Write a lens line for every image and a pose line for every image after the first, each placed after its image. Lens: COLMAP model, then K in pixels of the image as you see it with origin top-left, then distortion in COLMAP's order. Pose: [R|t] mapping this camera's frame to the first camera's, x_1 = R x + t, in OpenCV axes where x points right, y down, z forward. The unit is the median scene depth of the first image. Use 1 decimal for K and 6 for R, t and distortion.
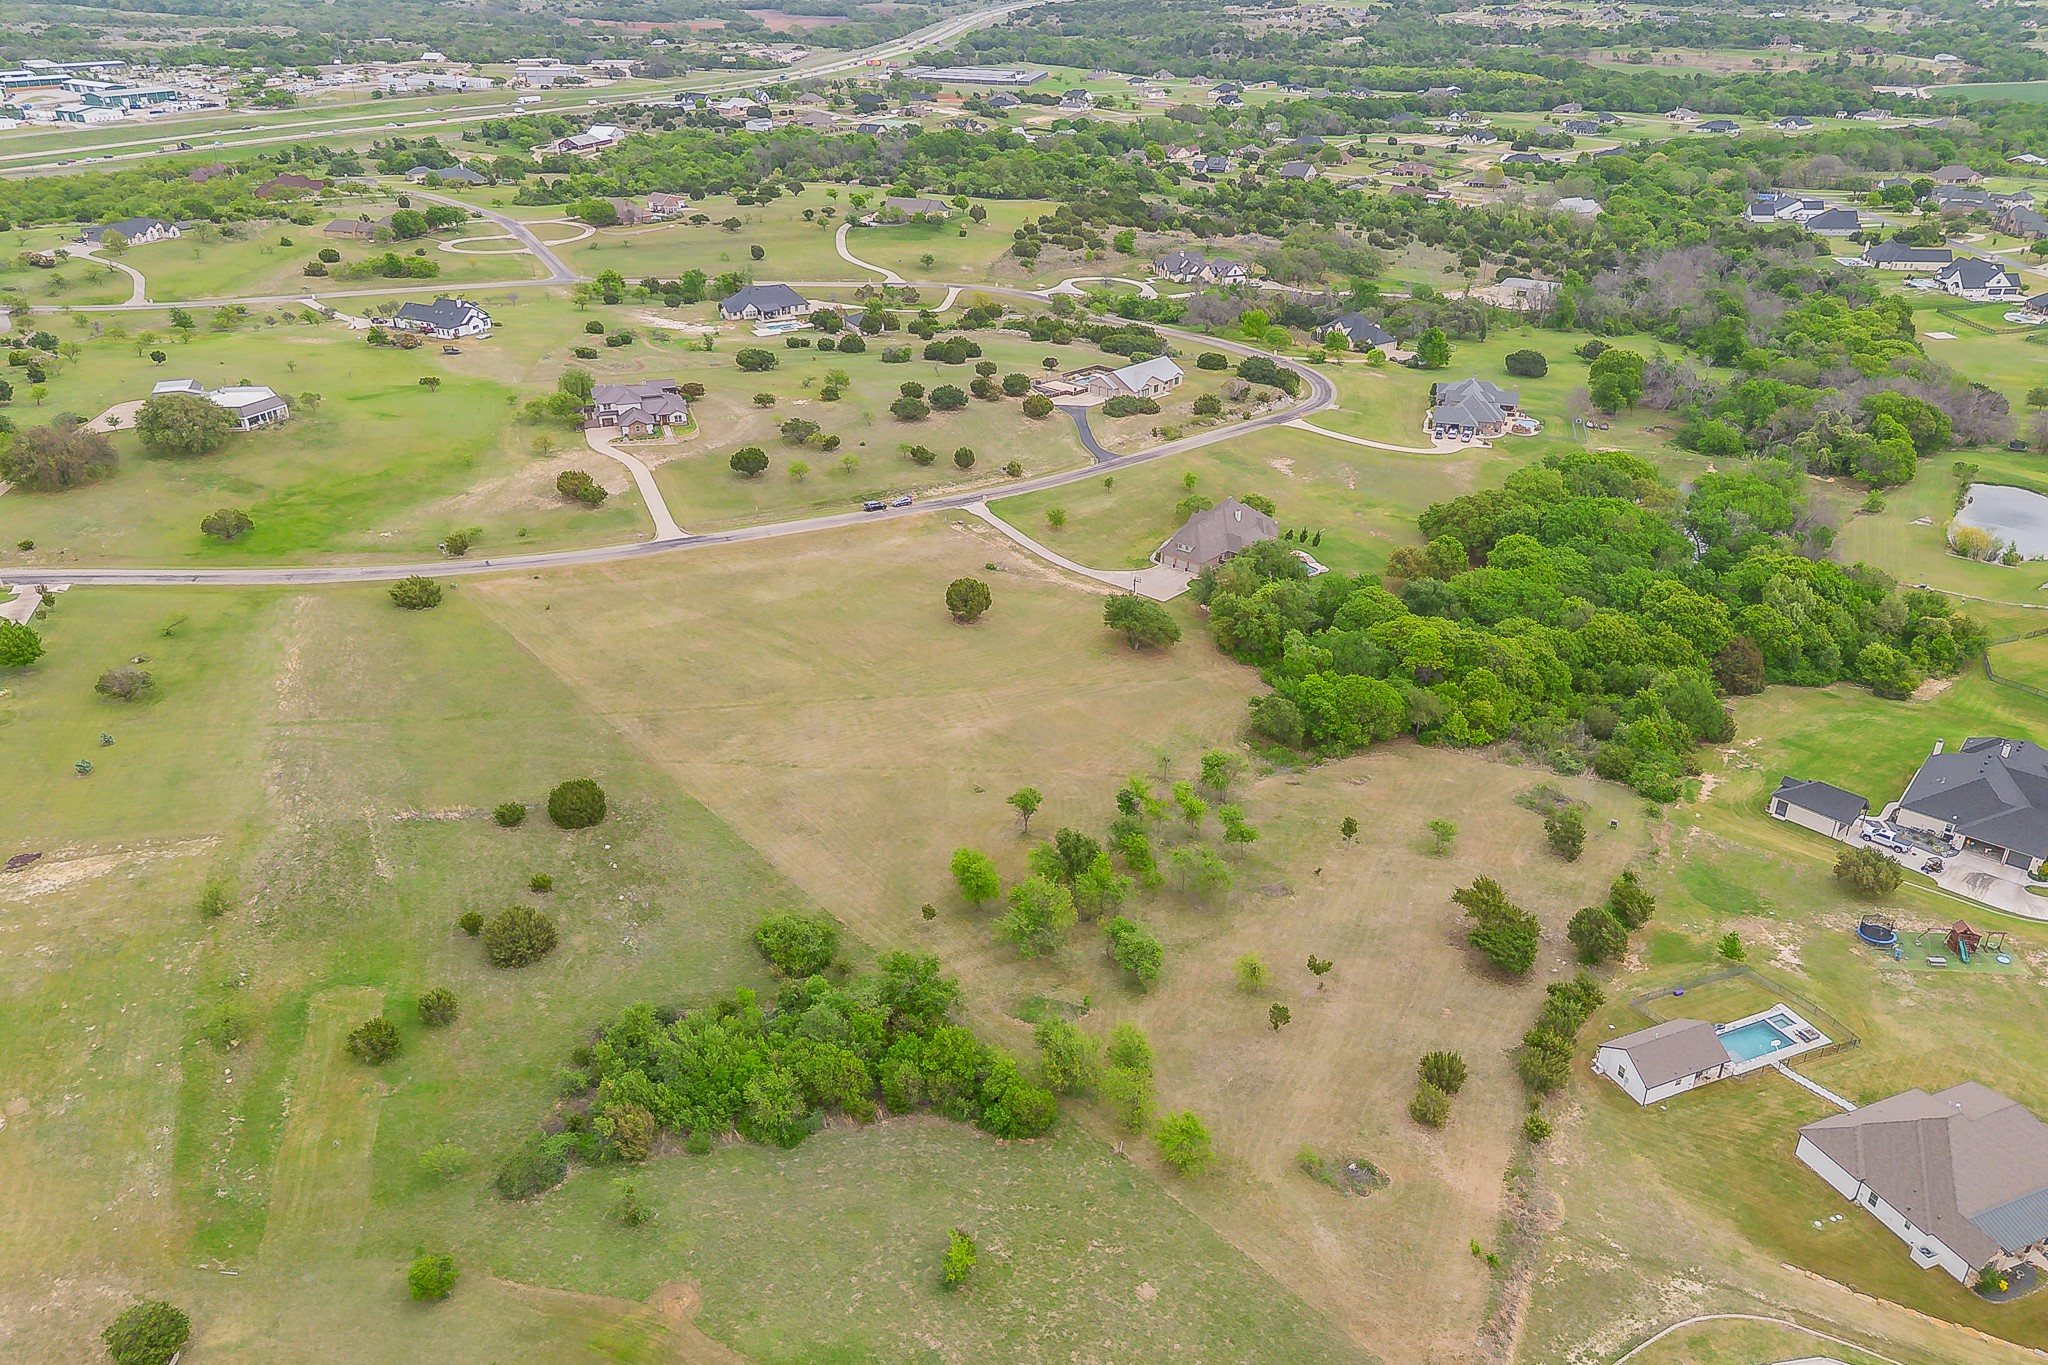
lens RADIAL K [[1446.0, 0, 1025.2], [0, 1446.0, 686.9], [0, 0, 1]] dist [0.066068, -0.058500]
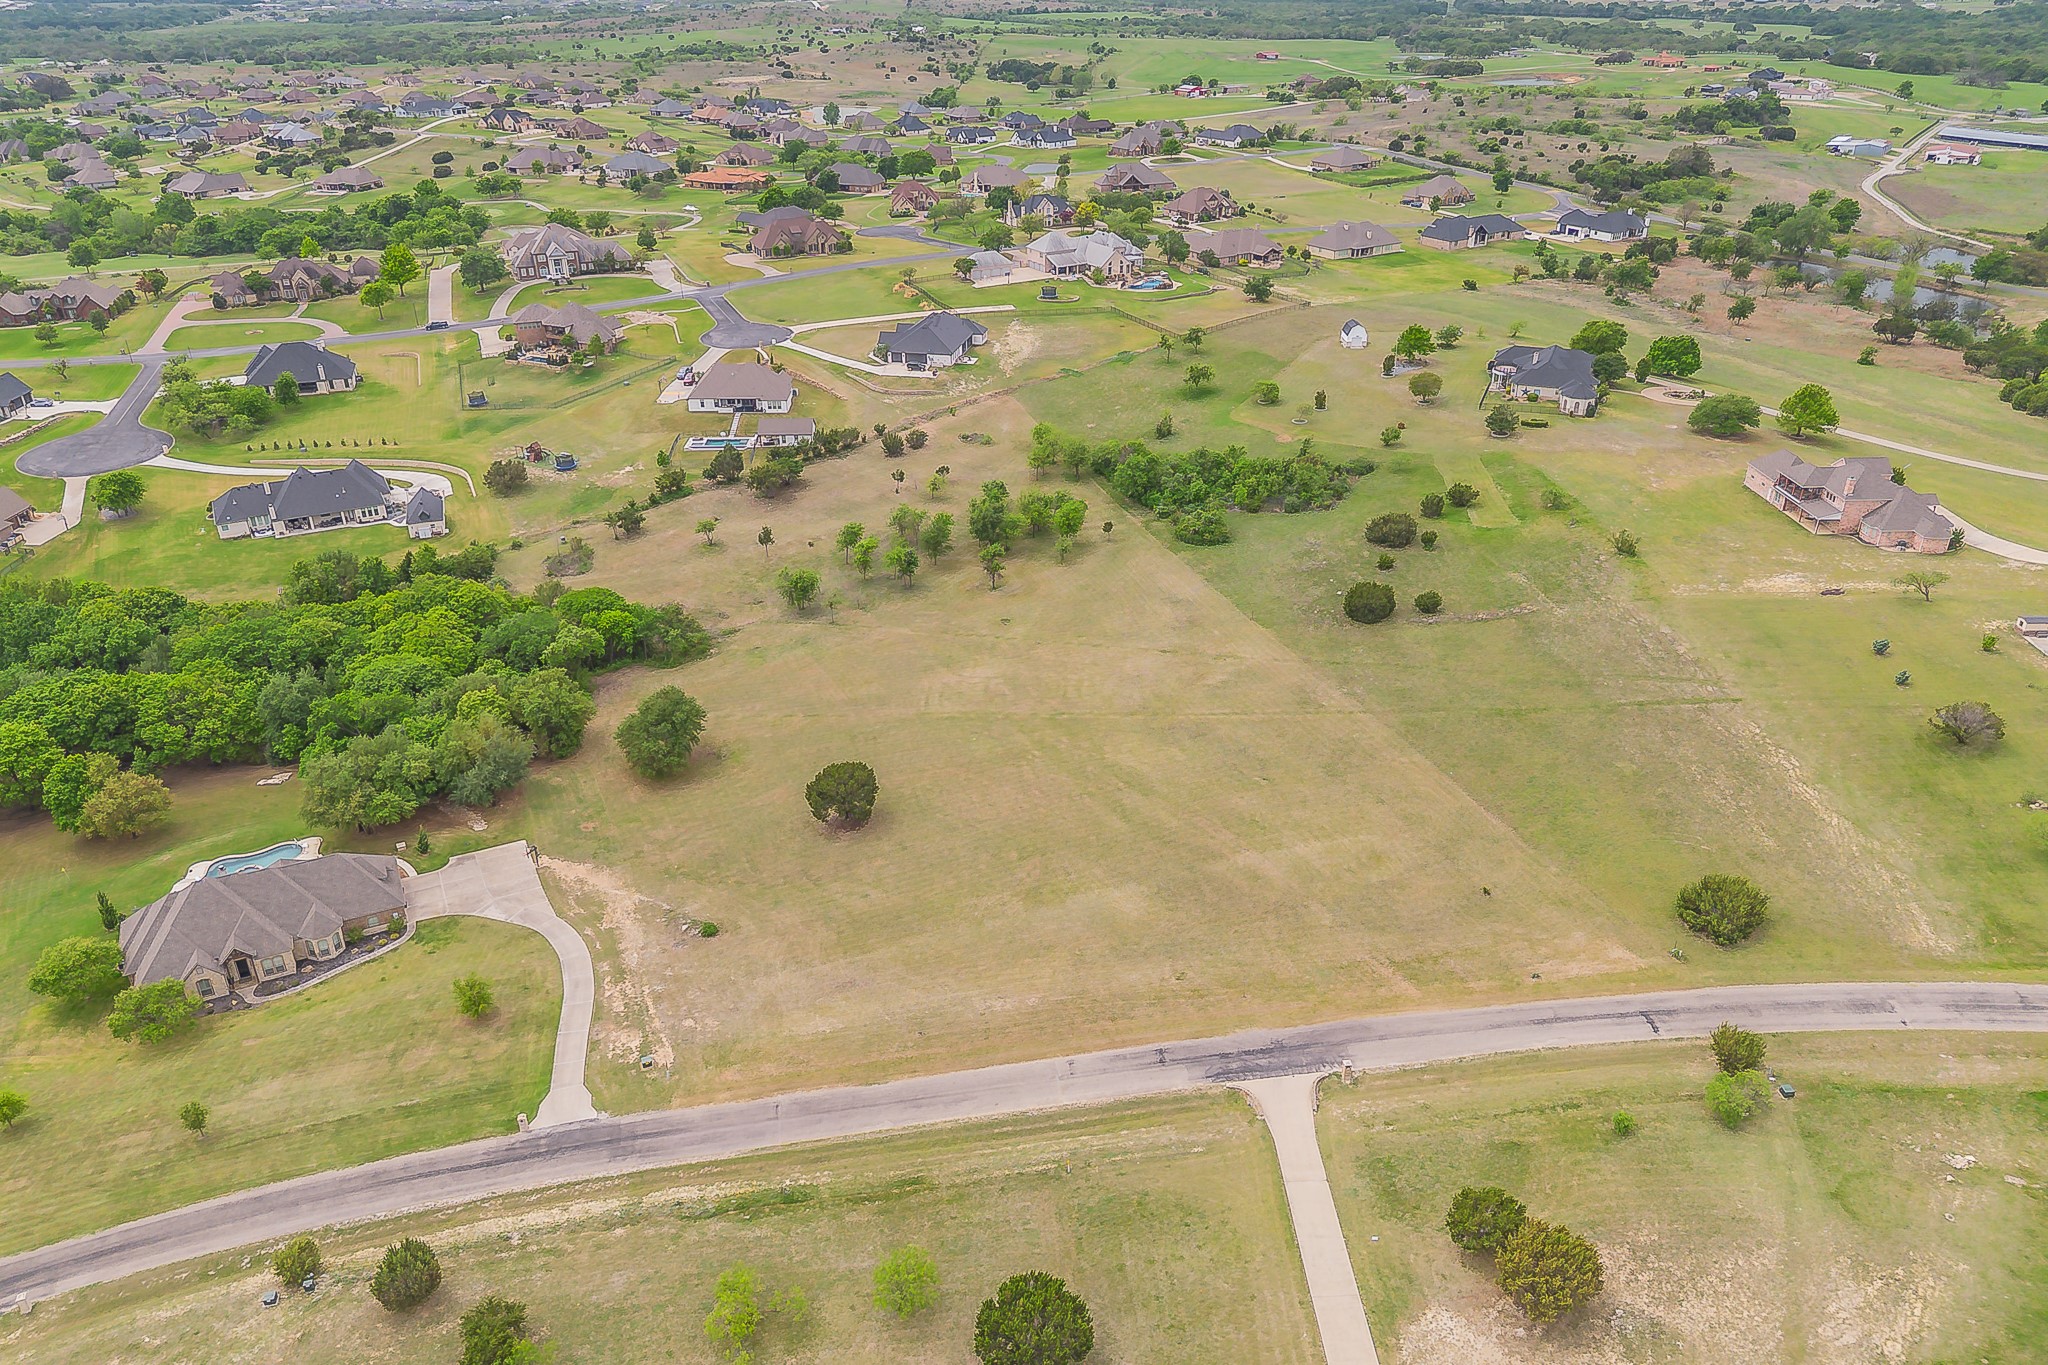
lens RADIAL K [[1446.0, 0, 1025.2], [0, 1446.0, 686.9], [0, 0, 1]] dist [0.066068, -0.058500]
pose [[-0.929516, -0.156635, 0.333864, -0.404656], [0.183242, 0.589479, 0.786725, -0.729112], [-0.320034, 0.792452, -0.519229, 1.560376]]
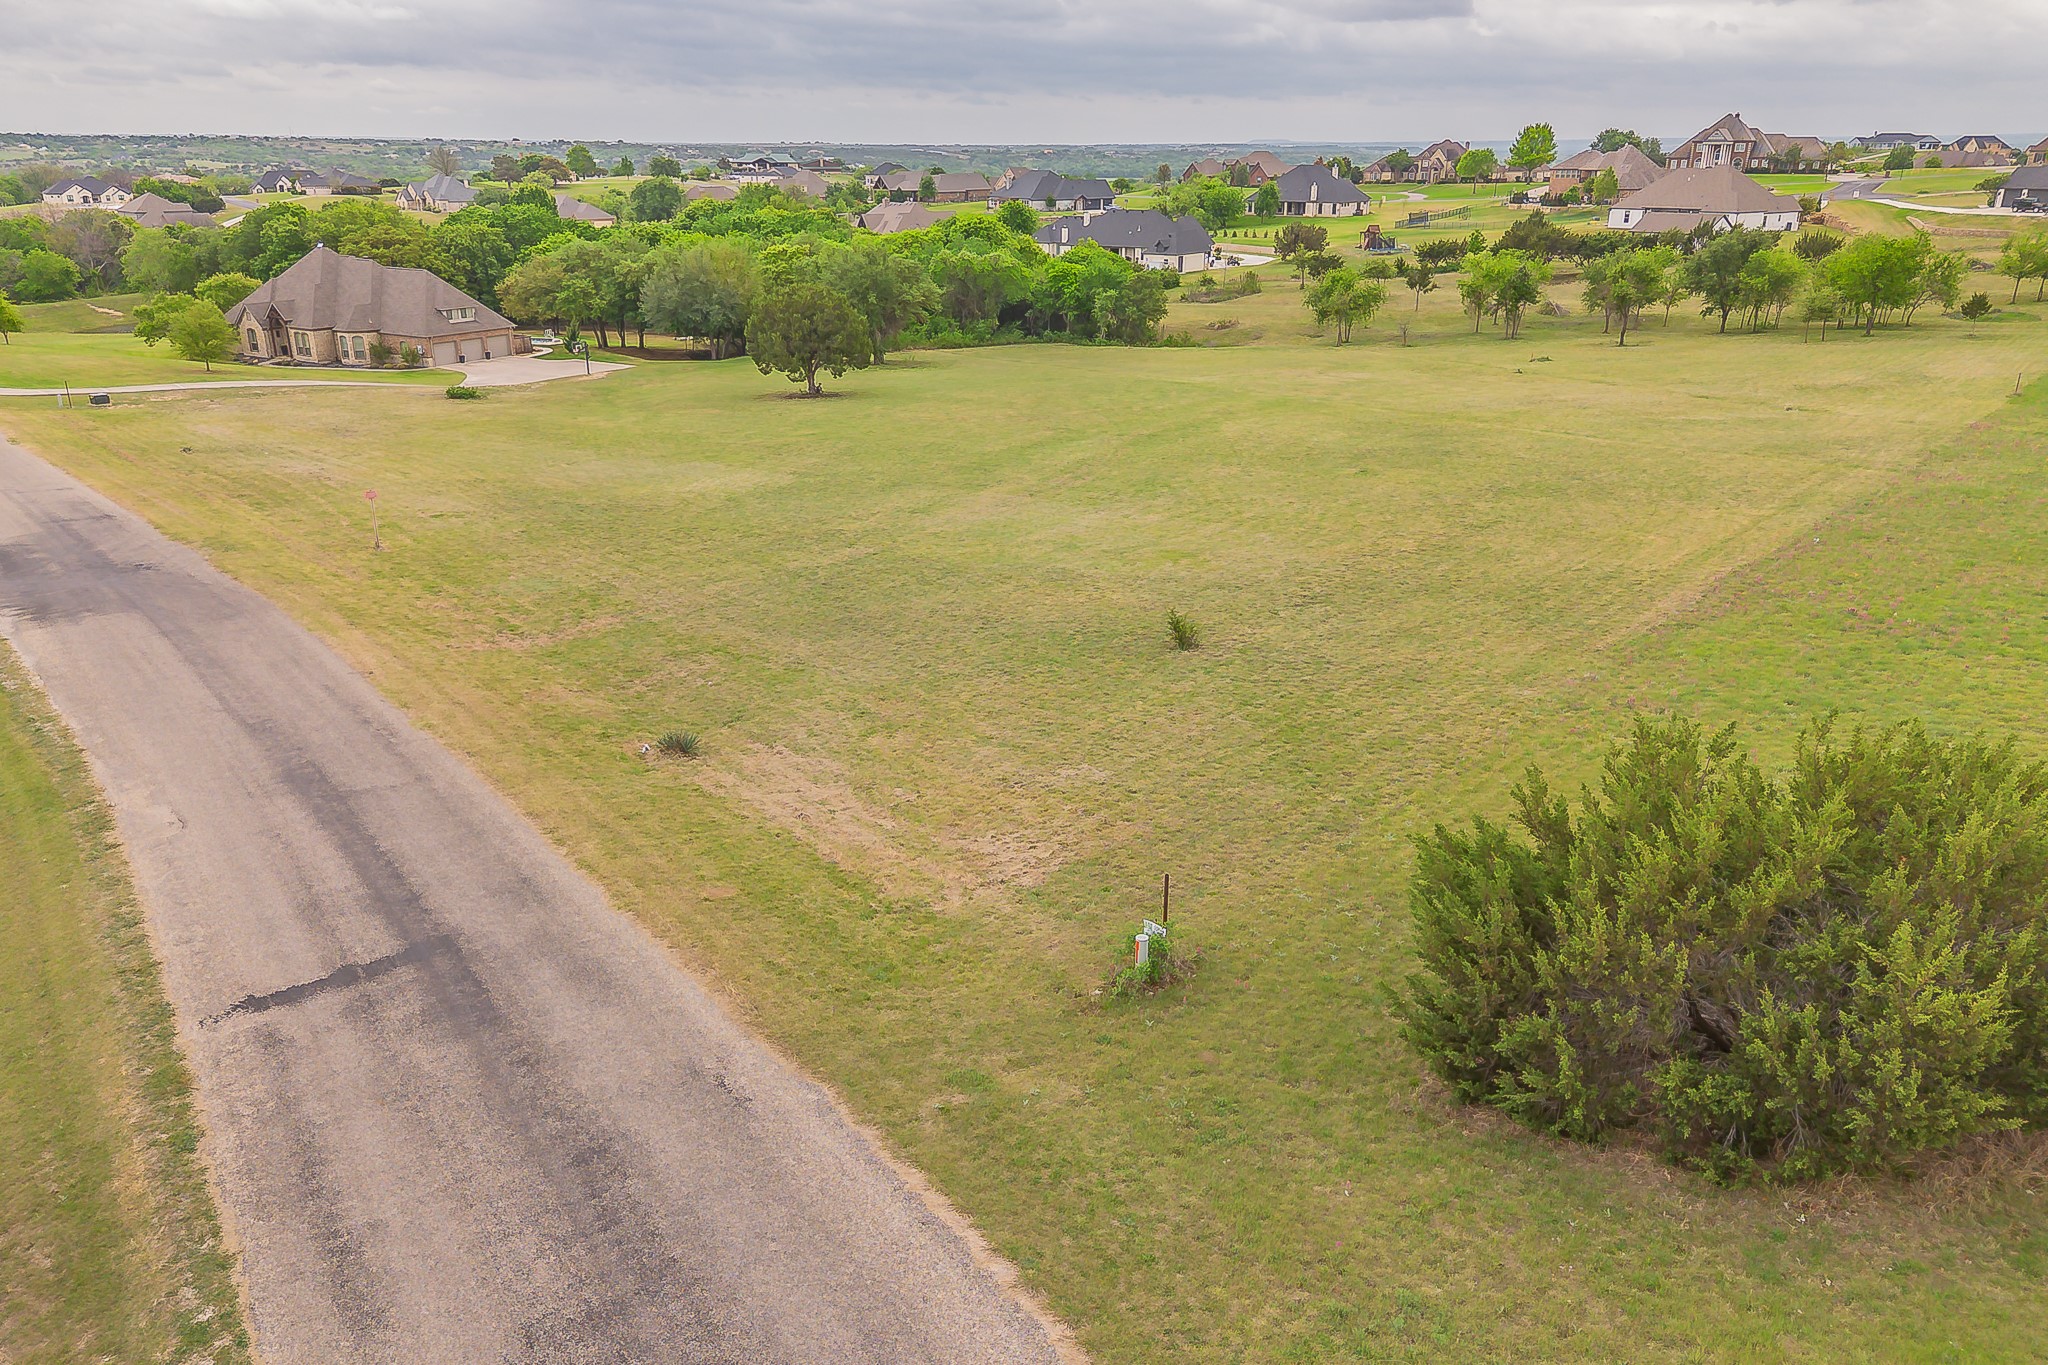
lens RADIAL K [[1480.2, 0, 1010.7], [0, 1480.2, 684.5], [0, 0, 1]] dist [0.042353, -0.001621]
pose [[-0.191149, -0.332460, 0.923543, -0.559980], [0.454079, 0.804209, 0.383484, -0.140622], [-0.870215, 0.492664, -0.002761, 1.217771]]
